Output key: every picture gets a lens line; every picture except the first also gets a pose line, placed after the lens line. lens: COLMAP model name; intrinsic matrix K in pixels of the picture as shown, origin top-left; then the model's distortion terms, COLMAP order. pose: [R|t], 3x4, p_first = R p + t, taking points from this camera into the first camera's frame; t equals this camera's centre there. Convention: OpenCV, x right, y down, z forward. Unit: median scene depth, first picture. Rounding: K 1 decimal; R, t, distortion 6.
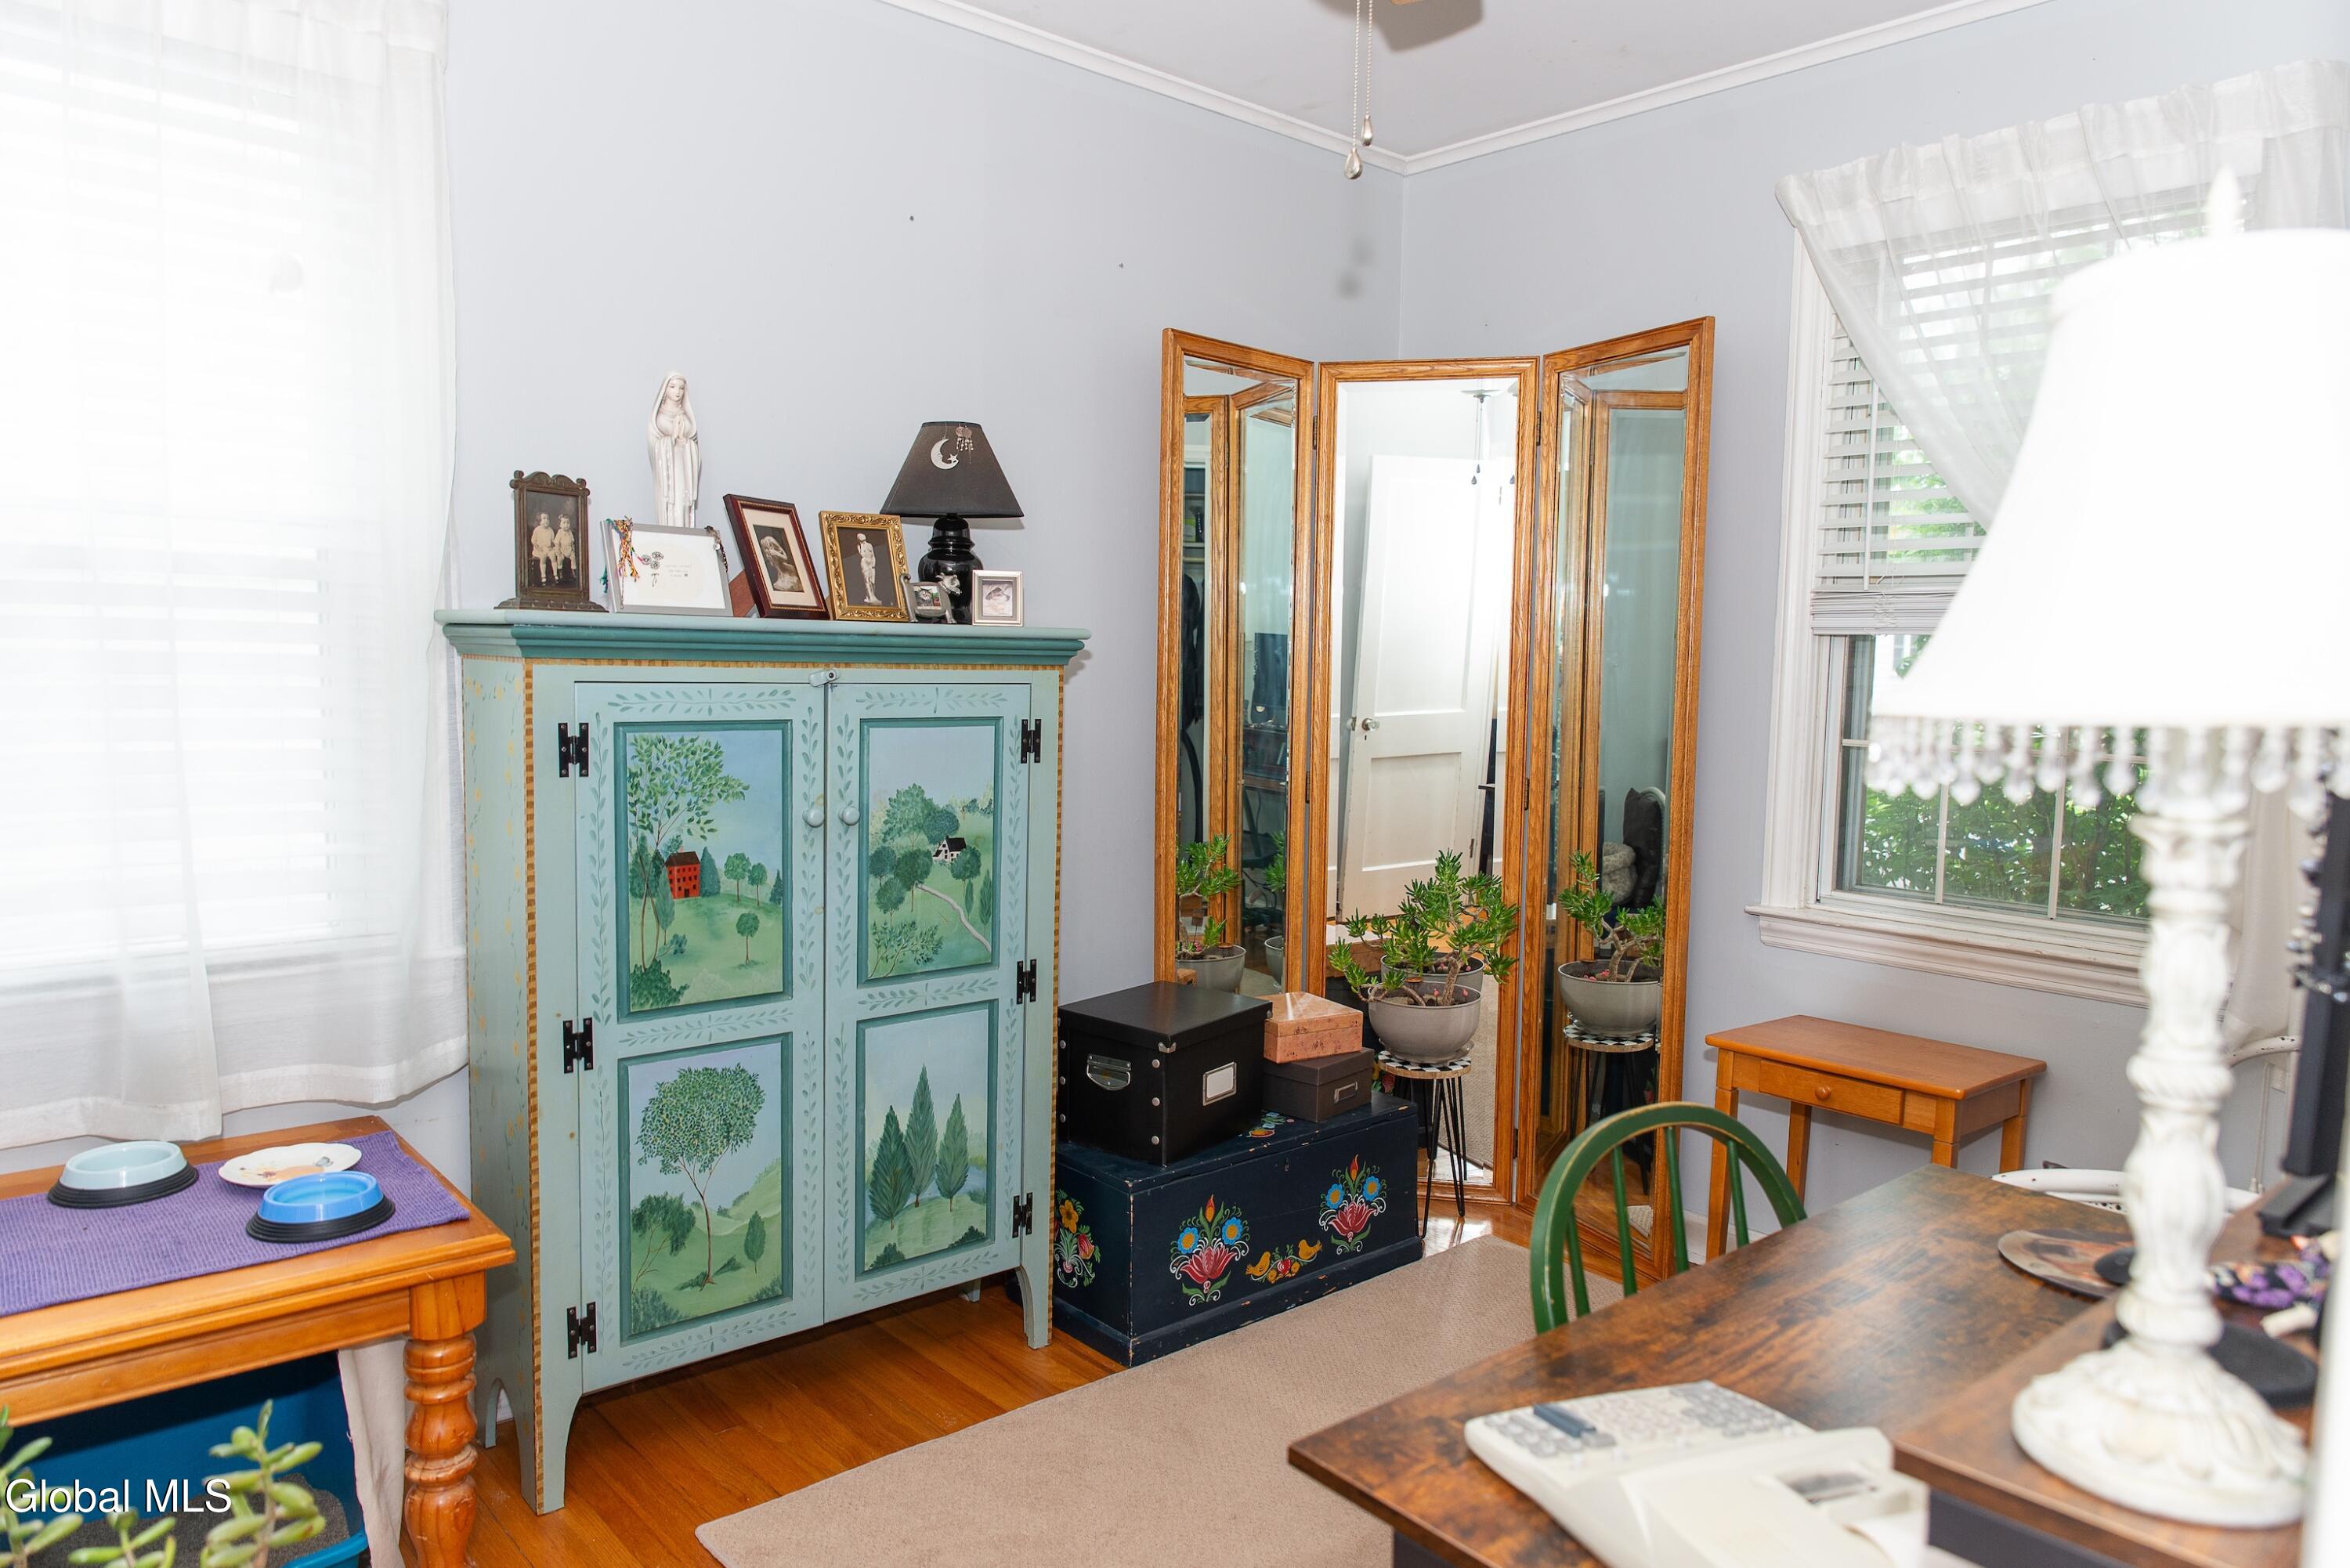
lens RADIAL K [[1546.4, 0, 1187.4], [0, 1546.4, 778.8], [0, 0, 1]] dist [-0.011217, 0.007739]
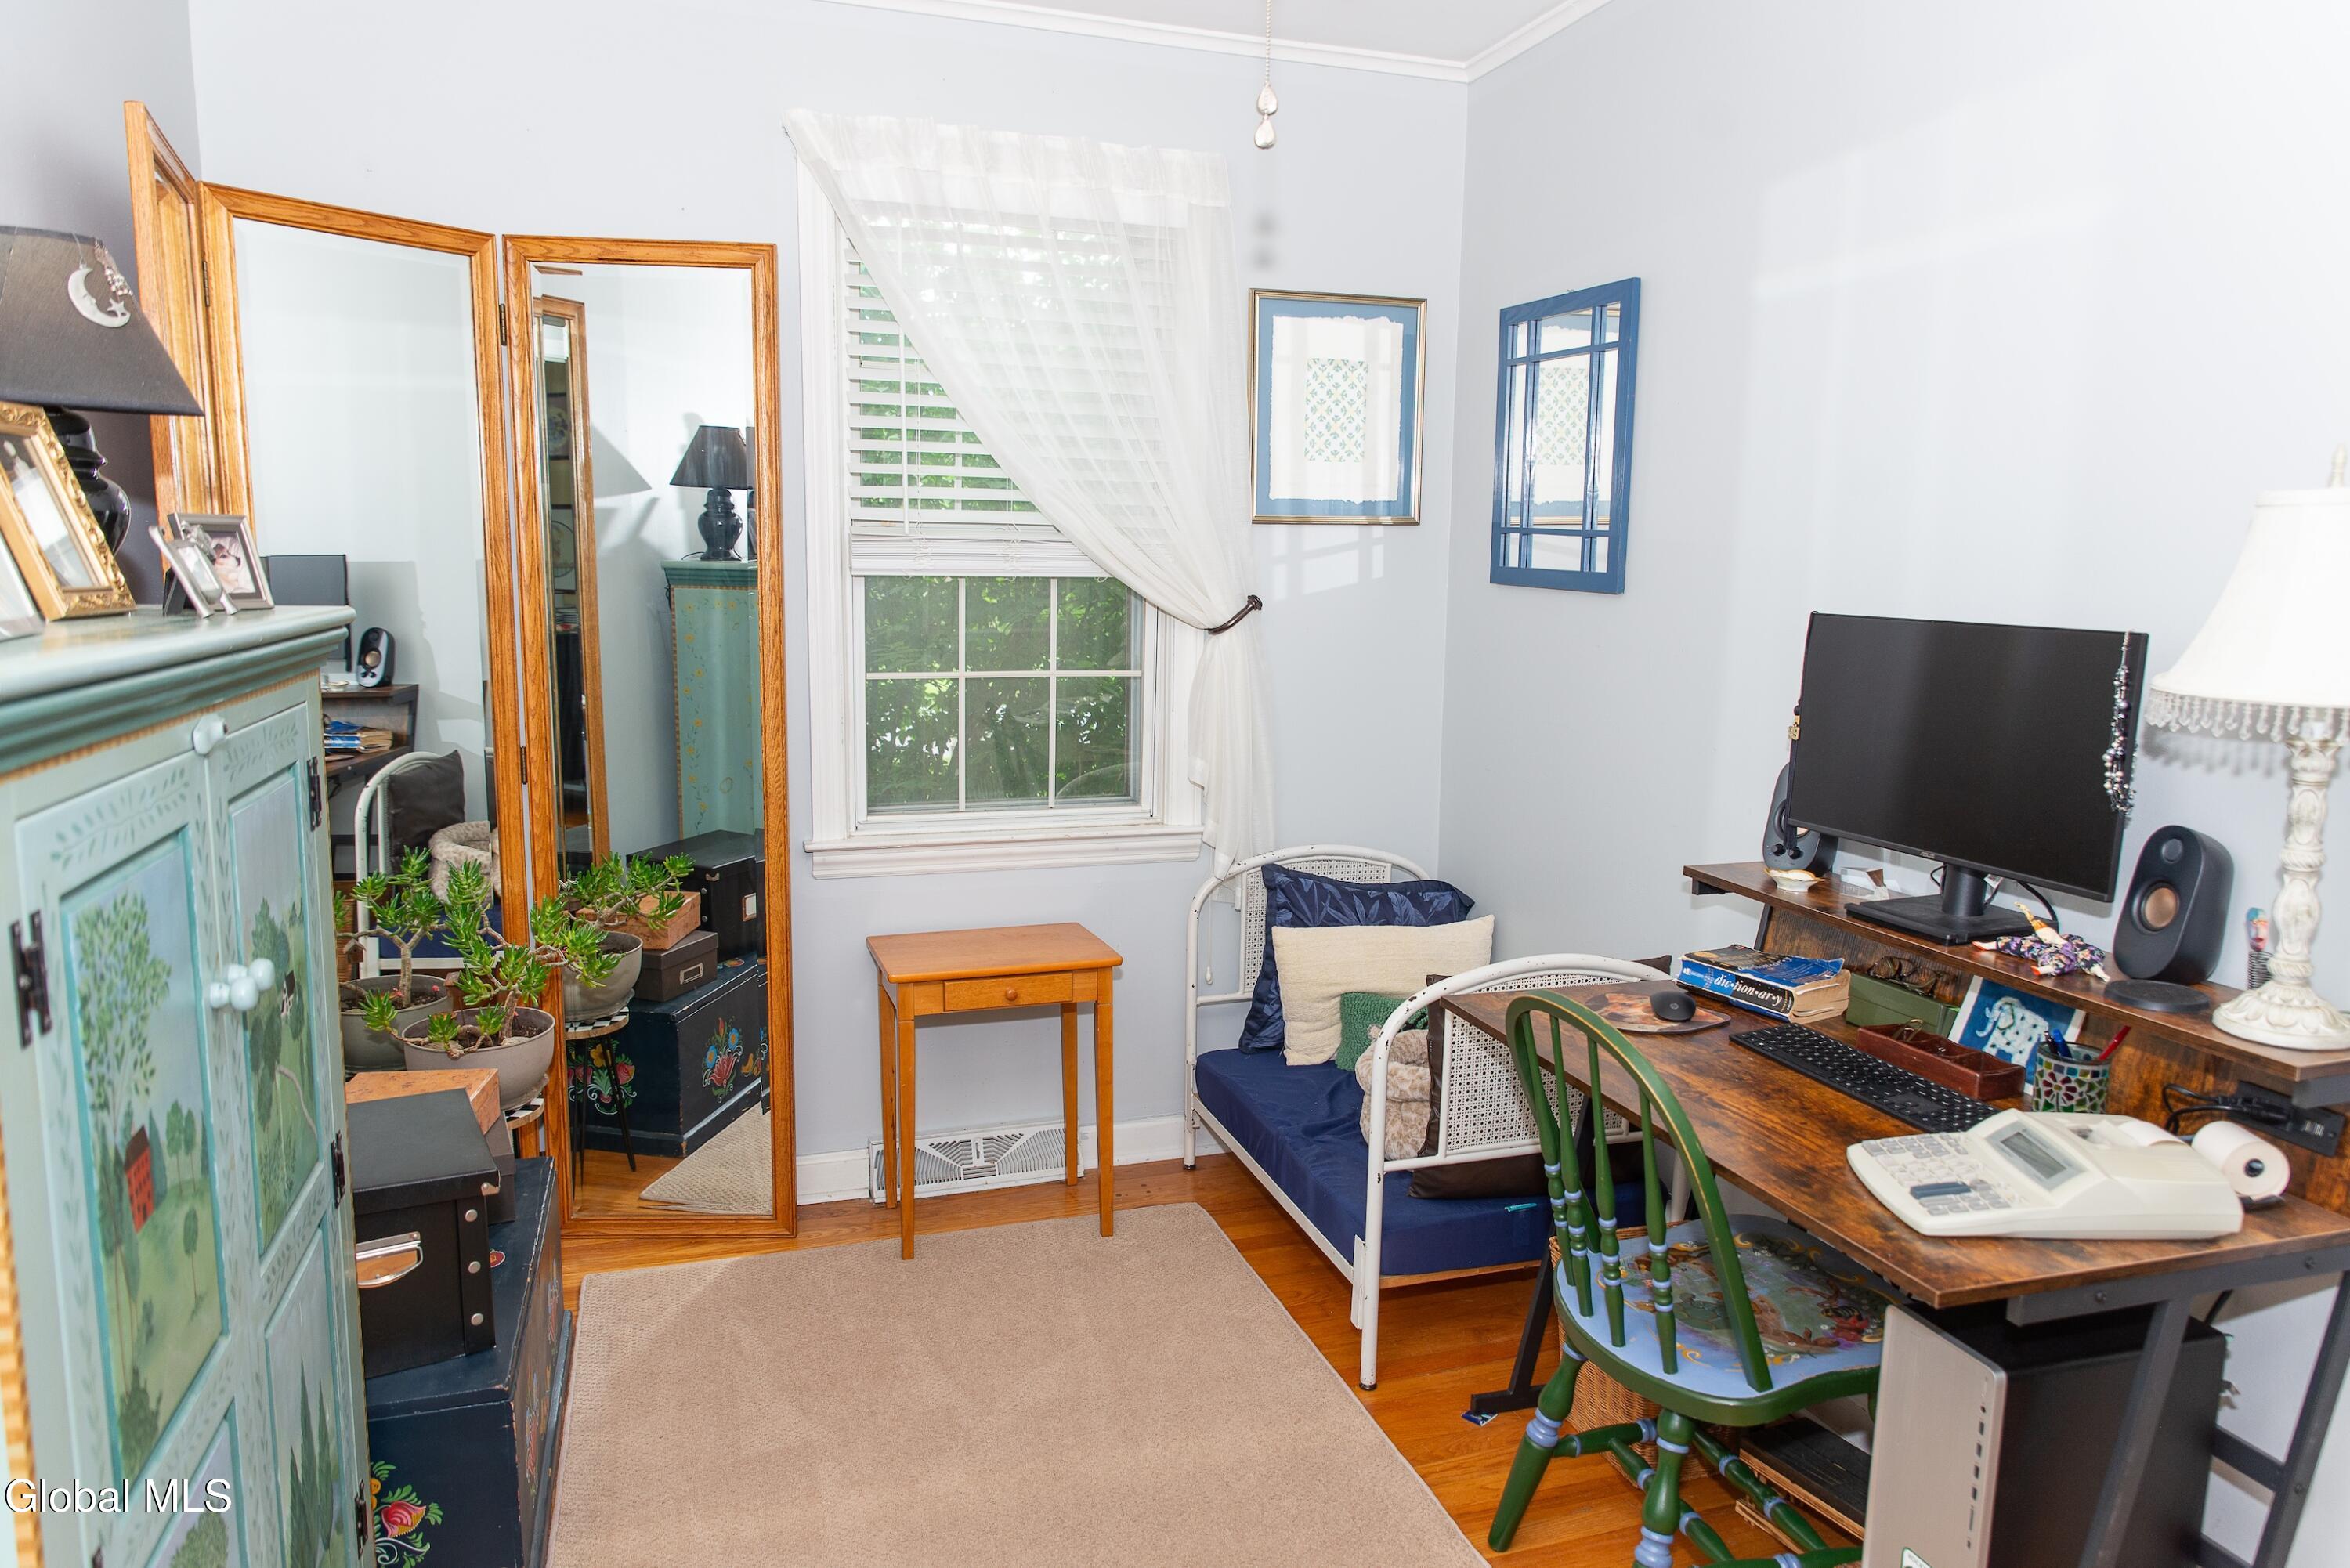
lens RADIAL K [[1546.4, 0, 1183.9], [0, 1546.4, 788.4], [0, 0, 1]] dist [-0.011217, 0.007739]
pose [[0.386982, -0.150747, 0.909682, -0.510016], [0.069183, 0.988512, 0.134379, -0.081978], [-0.919488, 0.010932, 0.392965, 0.421119]]
